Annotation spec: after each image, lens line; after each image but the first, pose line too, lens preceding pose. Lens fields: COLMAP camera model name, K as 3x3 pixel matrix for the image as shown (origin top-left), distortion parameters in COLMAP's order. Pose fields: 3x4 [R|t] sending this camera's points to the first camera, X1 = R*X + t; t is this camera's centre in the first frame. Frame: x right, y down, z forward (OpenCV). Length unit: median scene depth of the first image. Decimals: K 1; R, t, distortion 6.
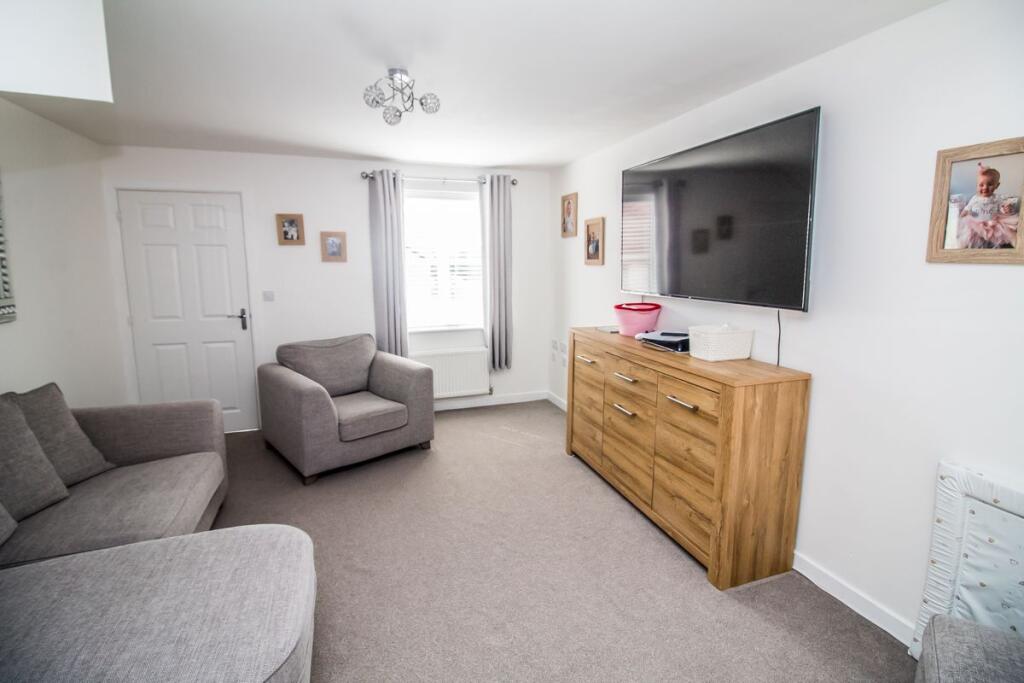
lens RADIAL K [[467.8, 0, 509.1], [0, 467.8, 331.3], [0, 0, 1]] dist [-0.000749, -0.014667]
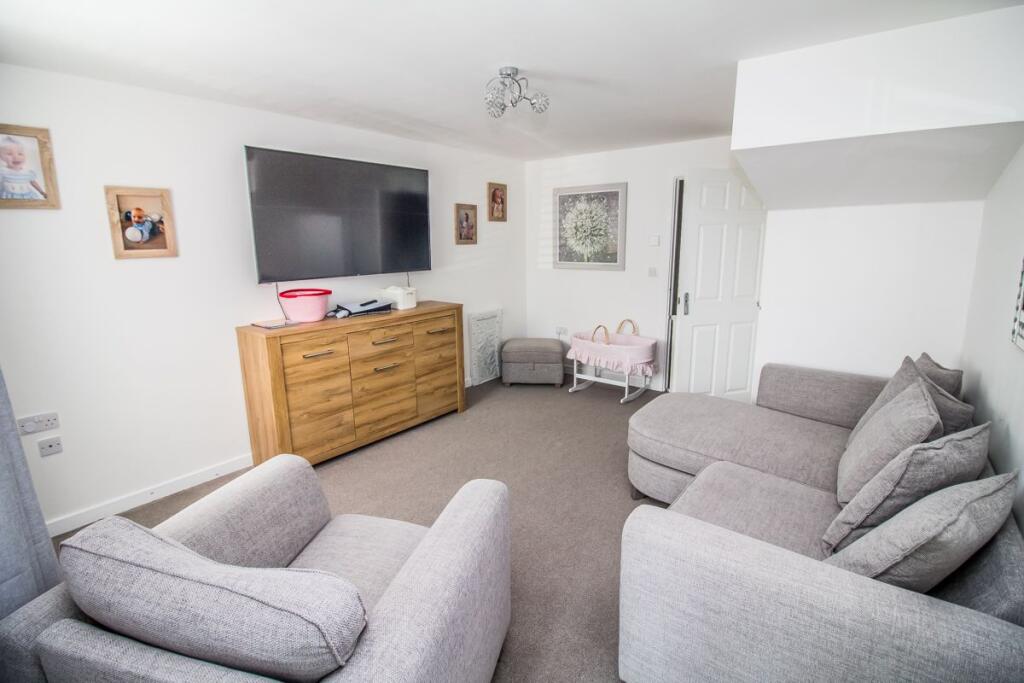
lens RADIAL K [[467.8, 0, 509.1], [0, 467.8, 331.3], [0, 0, 1]] dist [-0.000749, -0.014667]
pose [[-0.539322, -0.157055, 0.827325, -0.945690], [0.135987, 0.953316, 0.269621, -0.214239], [-0.831047, 0.257918, -0.492787, 1.317391]]
